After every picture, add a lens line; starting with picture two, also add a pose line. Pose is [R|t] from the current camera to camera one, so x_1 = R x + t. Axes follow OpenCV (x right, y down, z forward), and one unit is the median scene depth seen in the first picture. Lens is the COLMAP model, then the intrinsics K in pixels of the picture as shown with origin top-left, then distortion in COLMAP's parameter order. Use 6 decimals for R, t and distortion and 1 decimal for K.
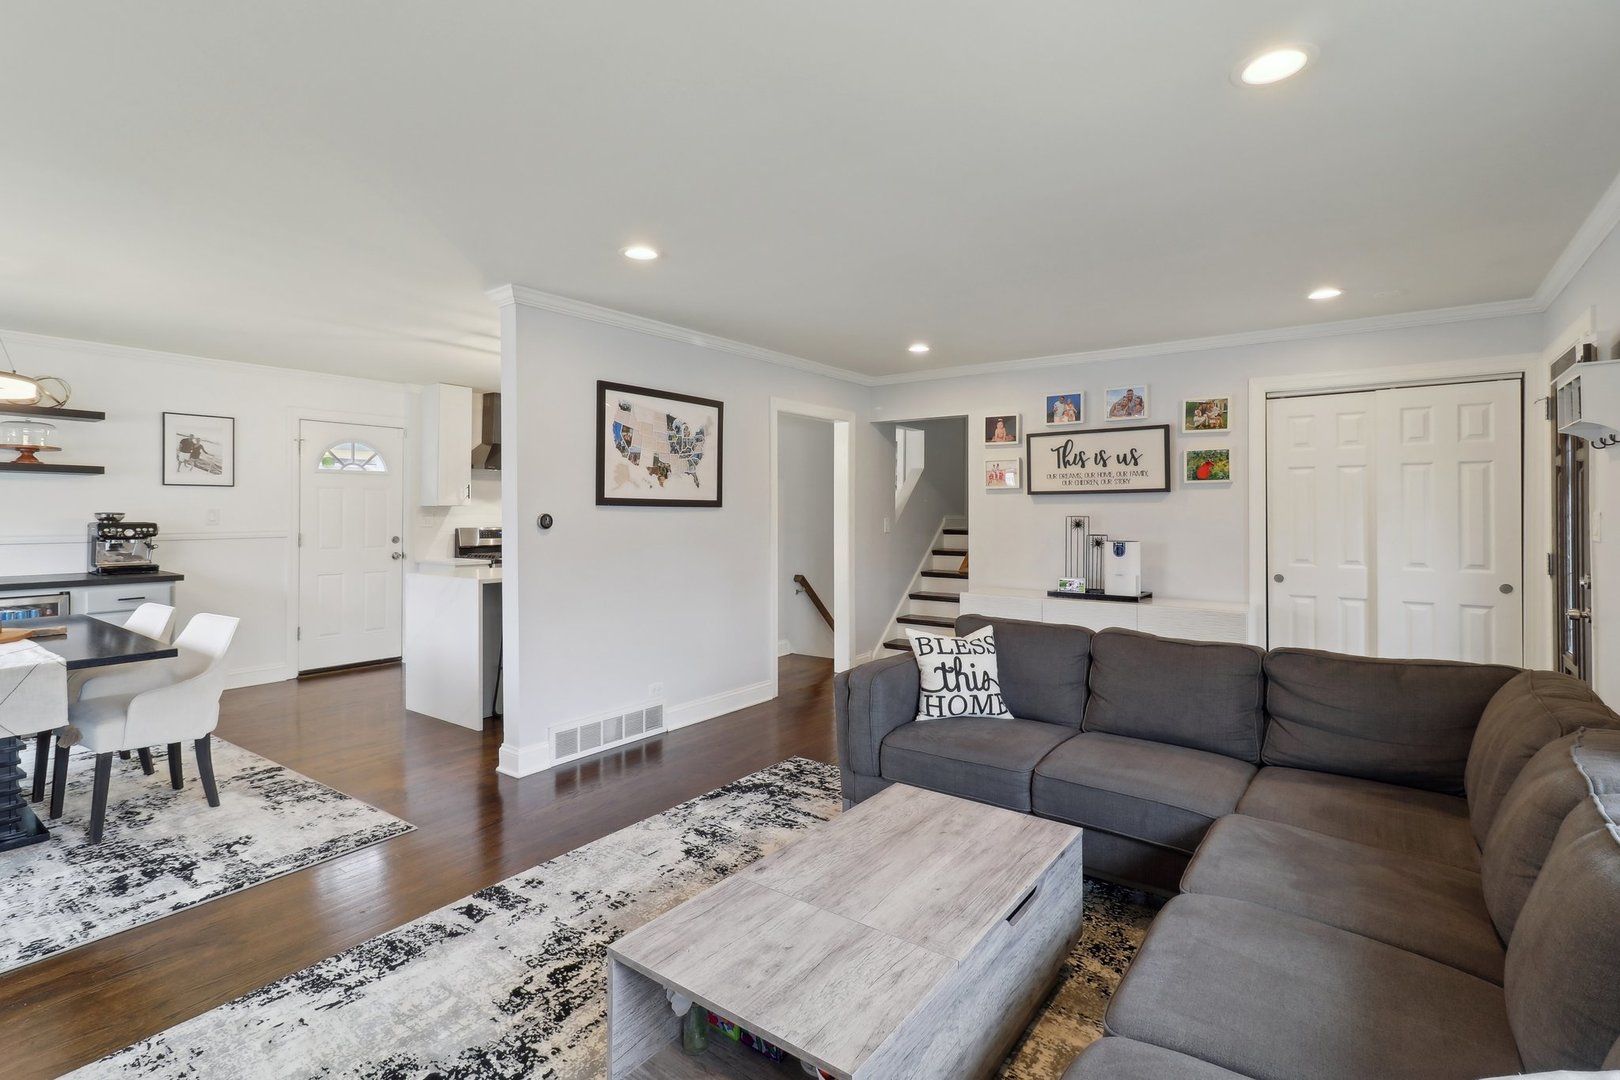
lens RADIAL K [[761.2, 0, 807.2], [0, 761.2, 504.1], [0, 0, 1]] dist [0.002452, 0.000097]
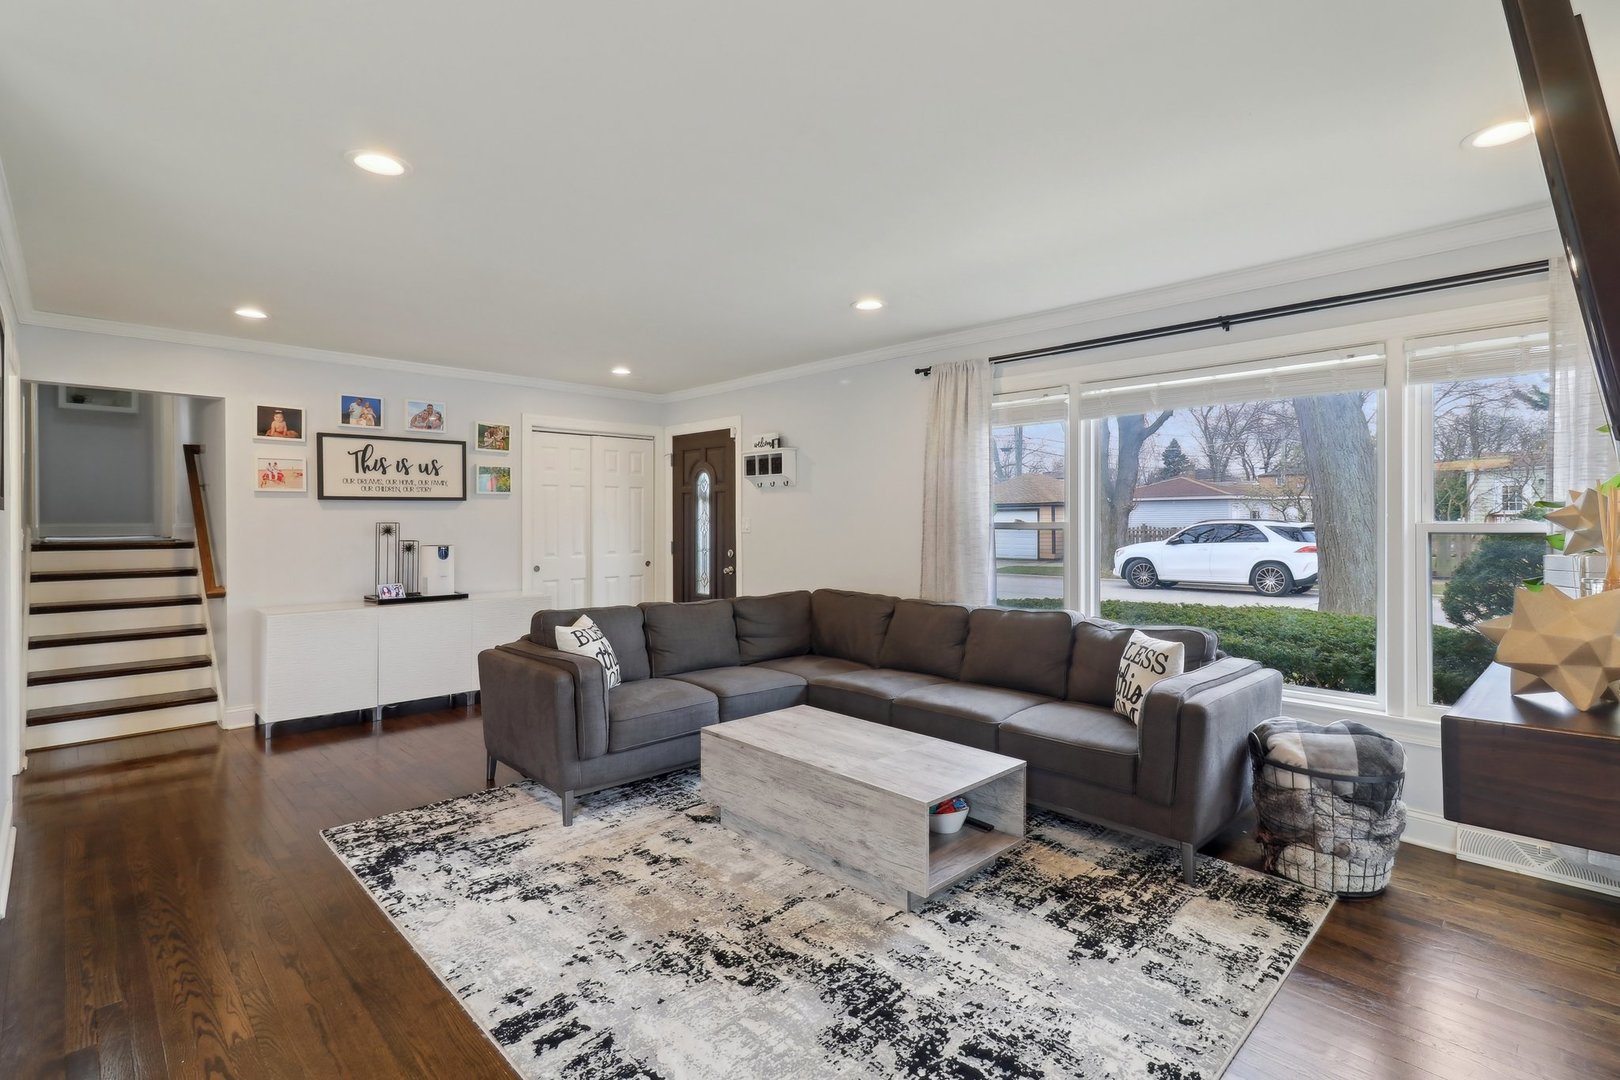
lens RADIAL K [[762.2, 0, 796.9], [0, 762.2, 523.0], [0, 0, 1]] dist [0.000732, -0.000065]
pose [[0.180377, -0.007686, 0.983568, -0.804521], [-0.008909, 0.999916, 0.009448, 0.003295], [-0.983557, -0.010467, 0.180293, 0.438389]]
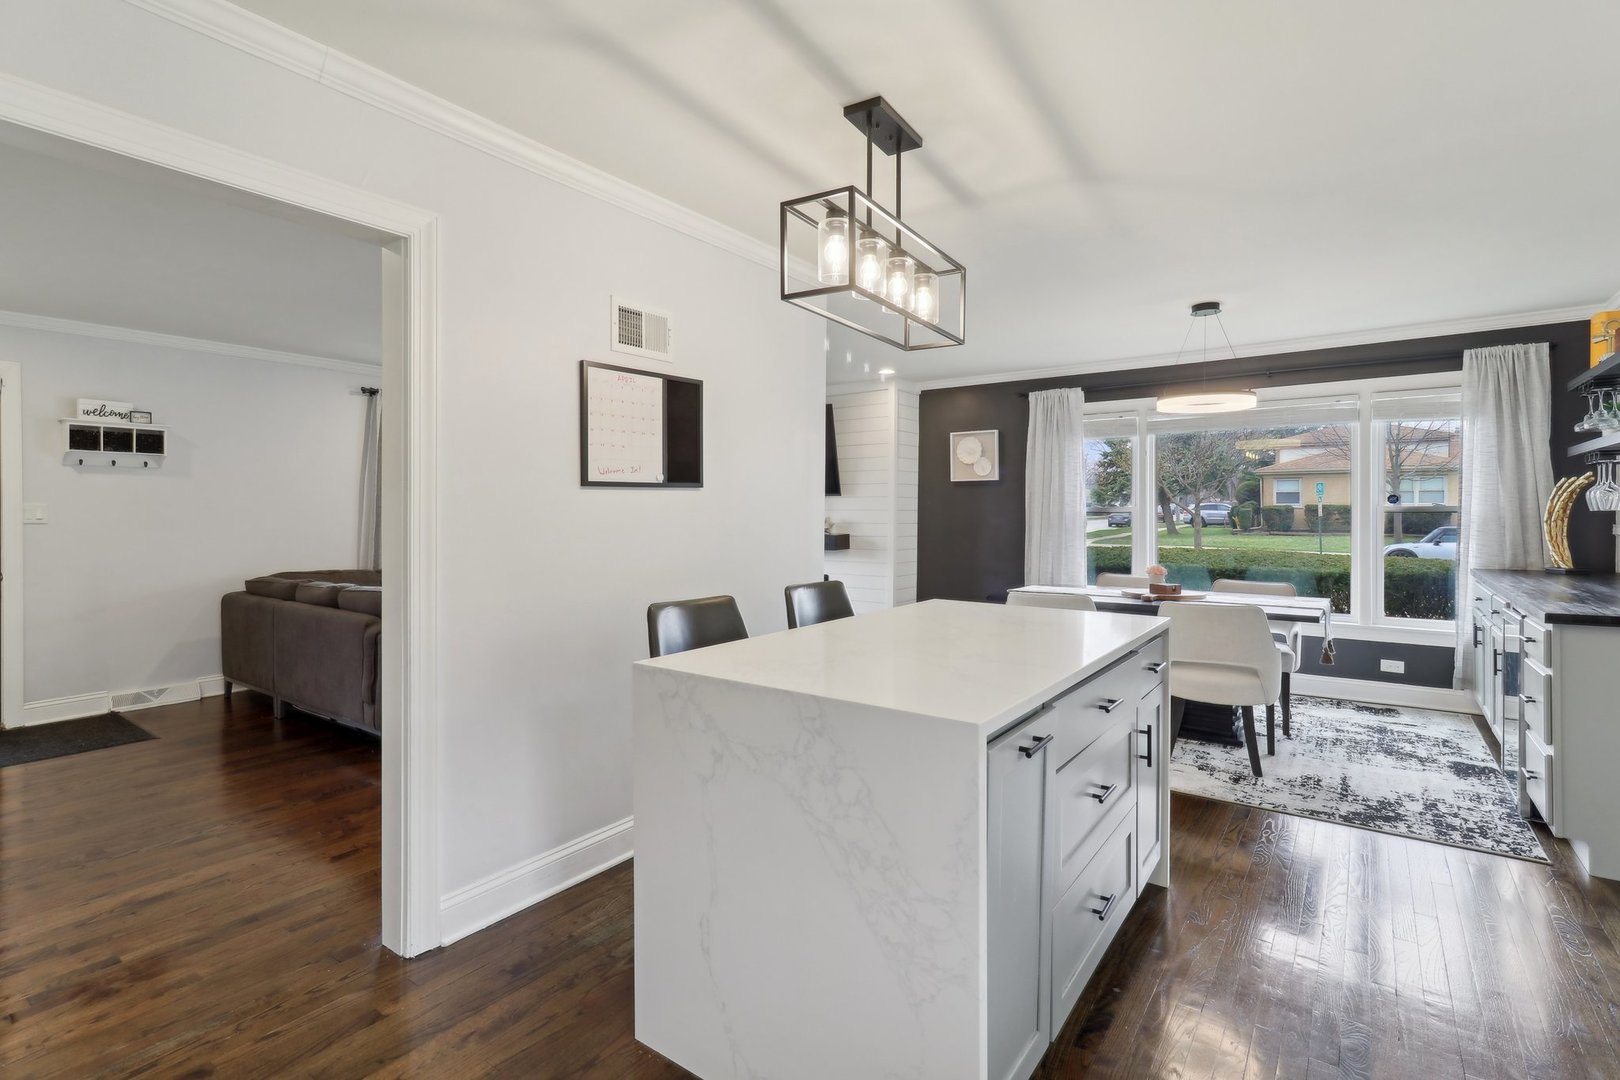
lens RADIAL K [[762.2, 0, 796.9], [0, 762.2, 523.0], [0, 0, 1]] dist [0.000732, -0.000065]
pose [[-0.999999, 0.000079, -0.001625, -0.402940], [0.000078, 1.000000, 0.000789, 0.043015], [0.001625, 0.000789, -0.999998, 2.151796]]
